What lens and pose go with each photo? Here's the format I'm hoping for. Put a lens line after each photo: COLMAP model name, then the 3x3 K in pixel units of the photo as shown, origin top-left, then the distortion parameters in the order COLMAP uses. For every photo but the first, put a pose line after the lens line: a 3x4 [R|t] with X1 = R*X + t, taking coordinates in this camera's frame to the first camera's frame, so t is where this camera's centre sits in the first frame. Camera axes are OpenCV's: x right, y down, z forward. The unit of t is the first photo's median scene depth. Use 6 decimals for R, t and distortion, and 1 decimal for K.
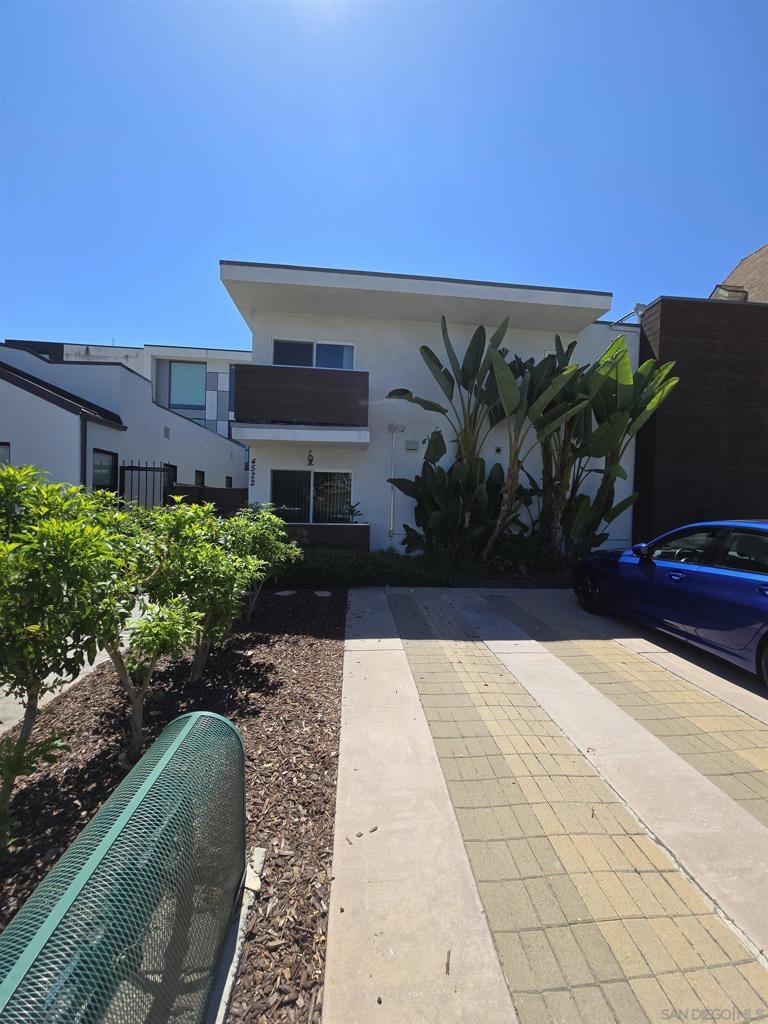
lens RADIAL K [[417.9, 0, 390.8], [0, 417.9, 511.1], [0, 0, 1]] dist [0.000903, -0.004801]
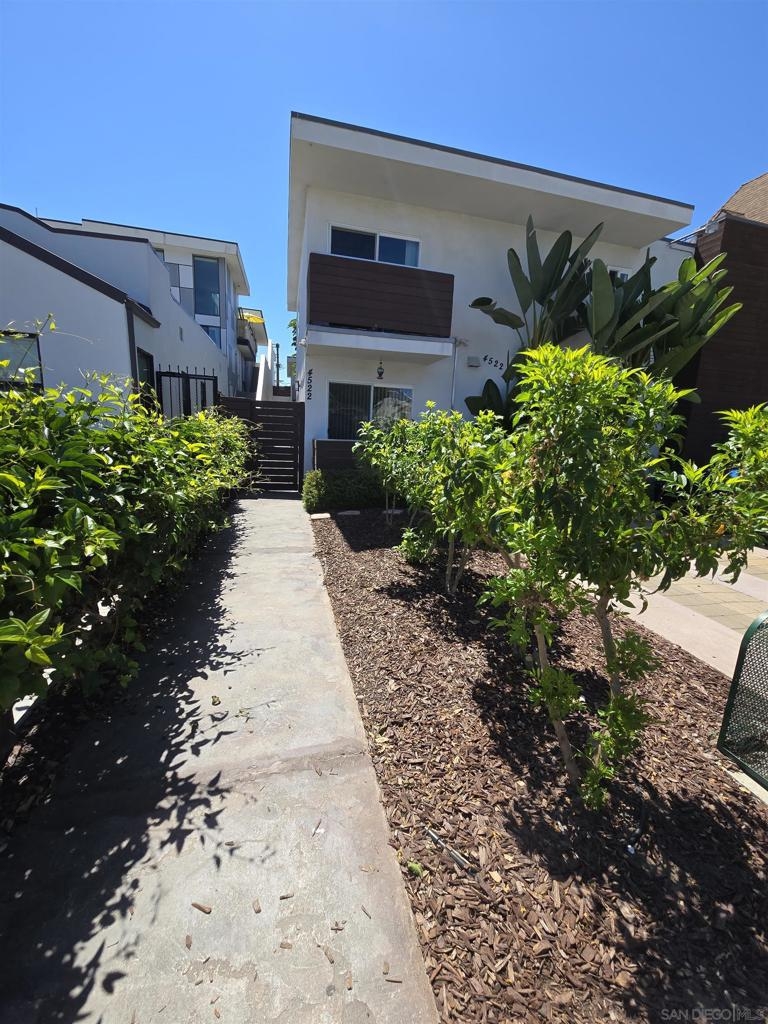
lens RADIAL K [[417.9, 0, 385.0], [0, 417.9, 516.2], [0, 0, 1]] dist [0.000903, -0.004801]
pose [[0.986638, -0.015748, 0.162166, -0.342631], [-0.014711, 0.982642, 0.184930, 0.018936], [-0.162263, -0.184844, 0.969280, 0.038817]]
